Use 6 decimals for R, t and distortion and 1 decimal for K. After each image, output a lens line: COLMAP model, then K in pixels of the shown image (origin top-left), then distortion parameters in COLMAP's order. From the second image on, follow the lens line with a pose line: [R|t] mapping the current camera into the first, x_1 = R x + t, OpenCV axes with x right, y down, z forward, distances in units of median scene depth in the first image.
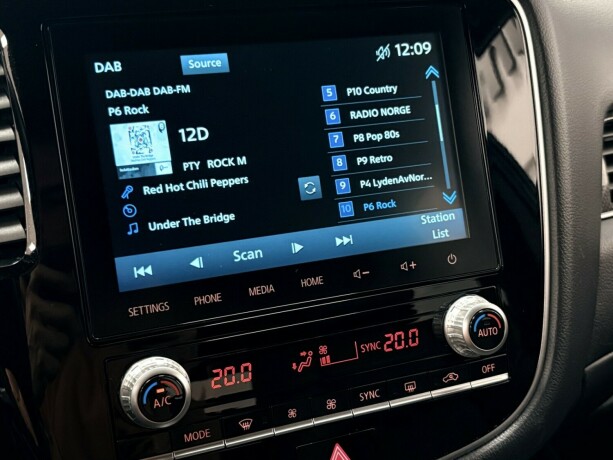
lens RADIAL K [[839.5, 0, 307.3], [0, 839.5, 227.8], [0, 0, 1]] dist [0.068457, 0.000000]
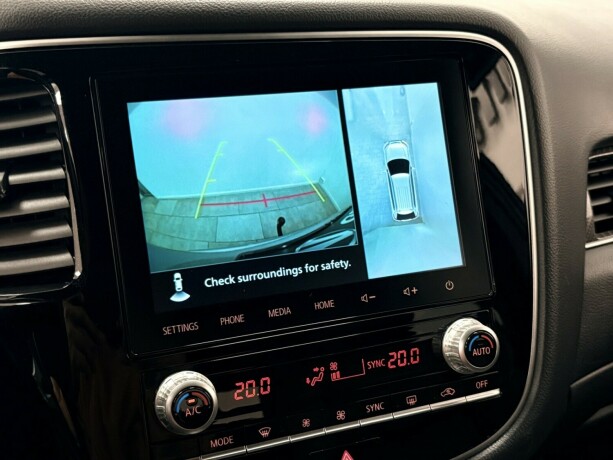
lens RADIAL K [[839.5, 0, 303.8], [0, 839.5, 230.8], [0, 0, 1]] dist [0.068457, 0.000000]
pose [[0.999963, 0.008522, 0.000962, -0.023079], [-0.008506, 0.999847, -0.015313, -0.016536], [-0.001093, 0.015304, 0.999882, -0.115875]]
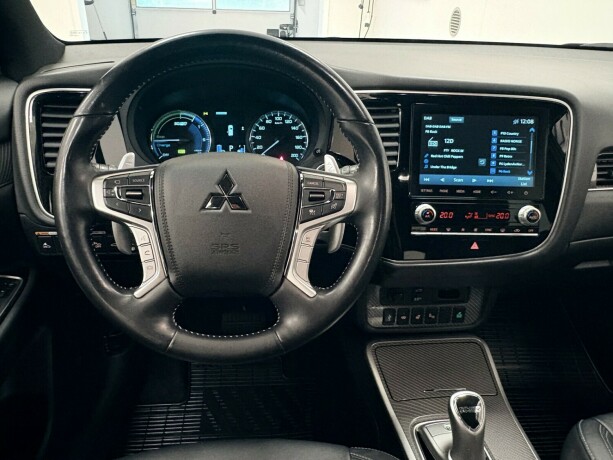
lens RADIAL K [[481.1, 0, 287.6], [0, 481.1, 236.0], [0, 0, 1]] dist [-0.005095, -0.006686]
pose [[0.937780, 0.185909, -0.293269, -0.100323], [-0.152288, 0.979239, 0.133790, 0.092206], [0.312053, -0.080804, 0.946622, -0.949238]]
